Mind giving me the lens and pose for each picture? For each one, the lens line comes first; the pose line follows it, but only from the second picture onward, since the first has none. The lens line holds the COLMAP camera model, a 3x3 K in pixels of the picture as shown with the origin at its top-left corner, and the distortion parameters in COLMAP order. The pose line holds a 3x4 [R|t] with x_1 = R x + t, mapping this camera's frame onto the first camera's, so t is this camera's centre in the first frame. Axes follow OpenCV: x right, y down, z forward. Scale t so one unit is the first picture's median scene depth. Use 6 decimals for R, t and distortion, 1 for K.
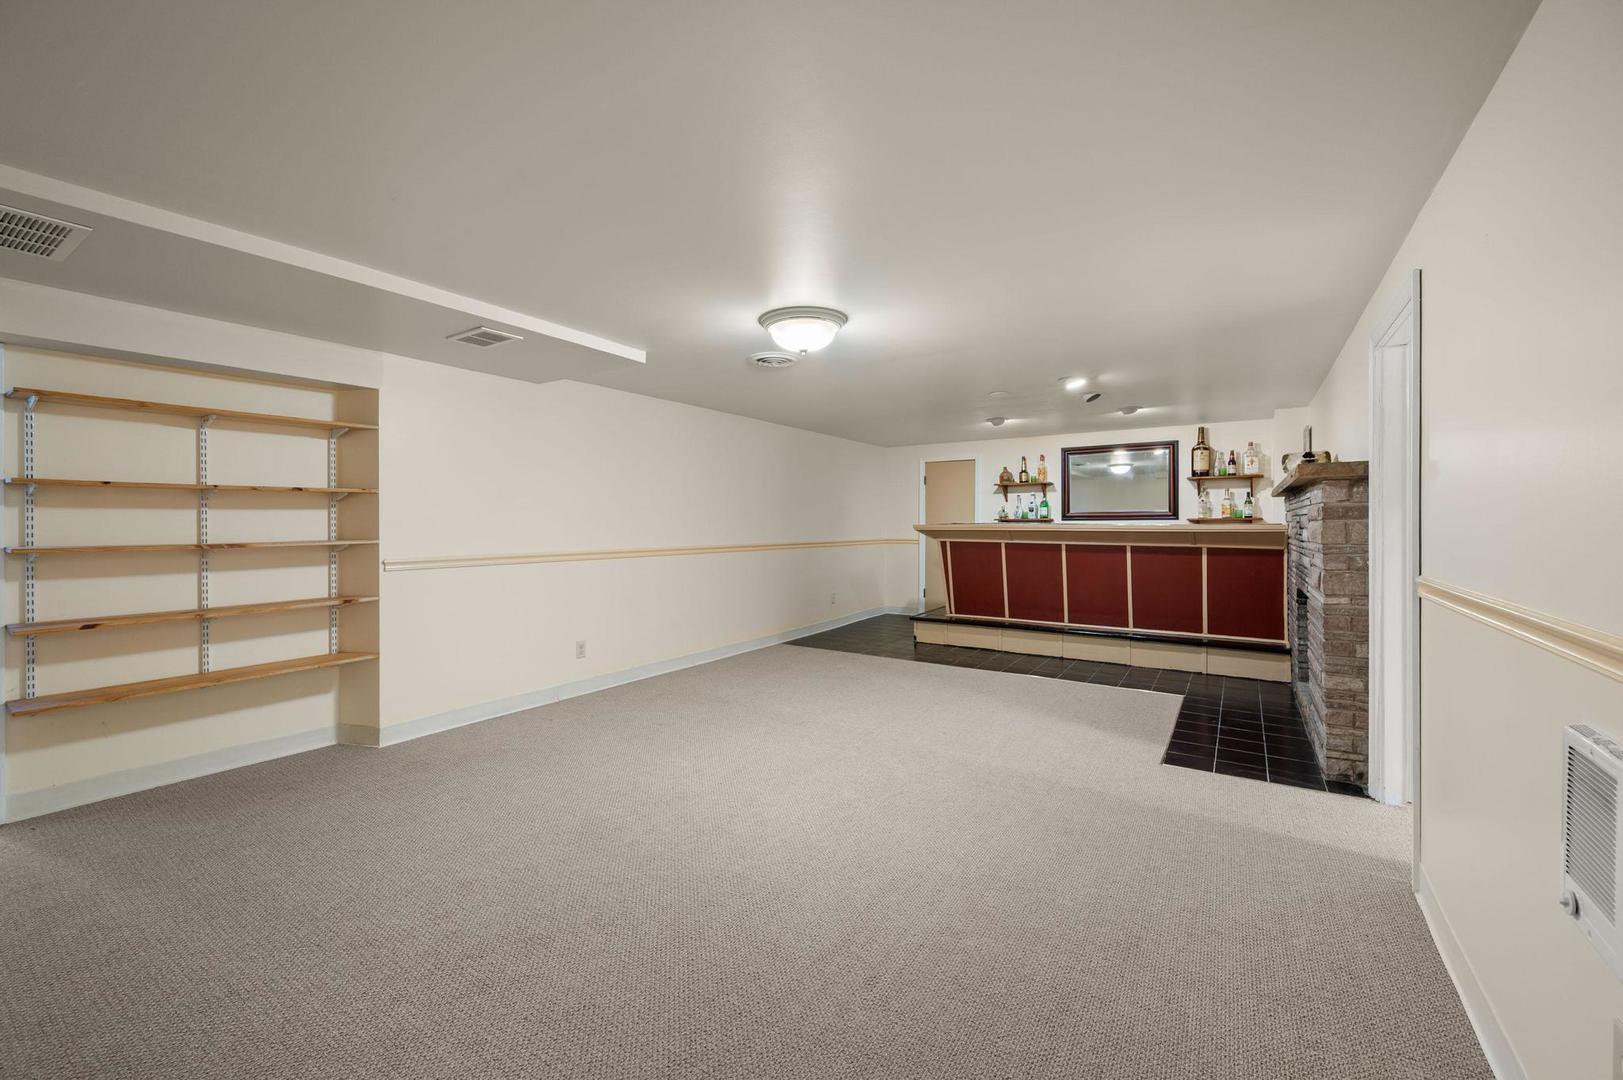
lens RADIAL K [[644.8, 0, 804.0], [0, 644.8, 527.4], [0, 0, 1]] dist [-0.000027, -0.000385]
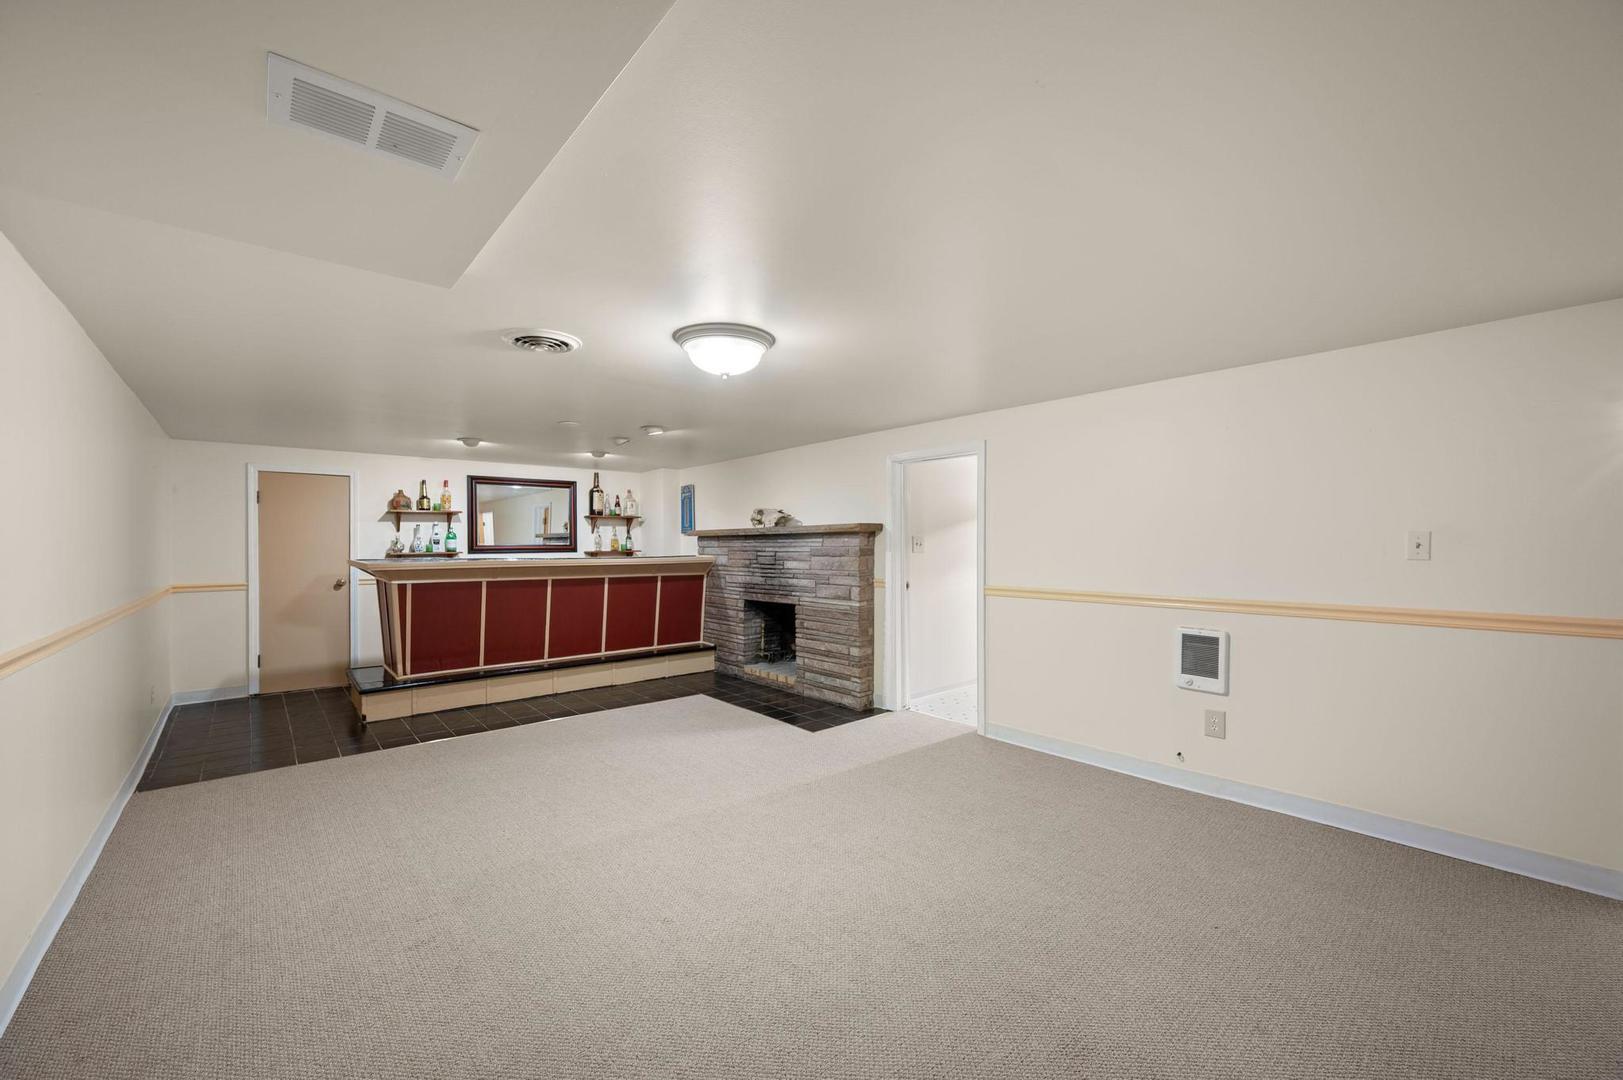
lens RADIAL K [[644.8, 0, 804.1], [0, 644.8, 544.4], [0, 0, 1]] dist [-0.000027, -0.000385]
pose [[0.267632, 0.000776, 0.963521, -0.397968], [0.010152, 0.999942, -0.003626, -0.017997], [-0.963468, 0.010752, 0.267609, 0.321636]]
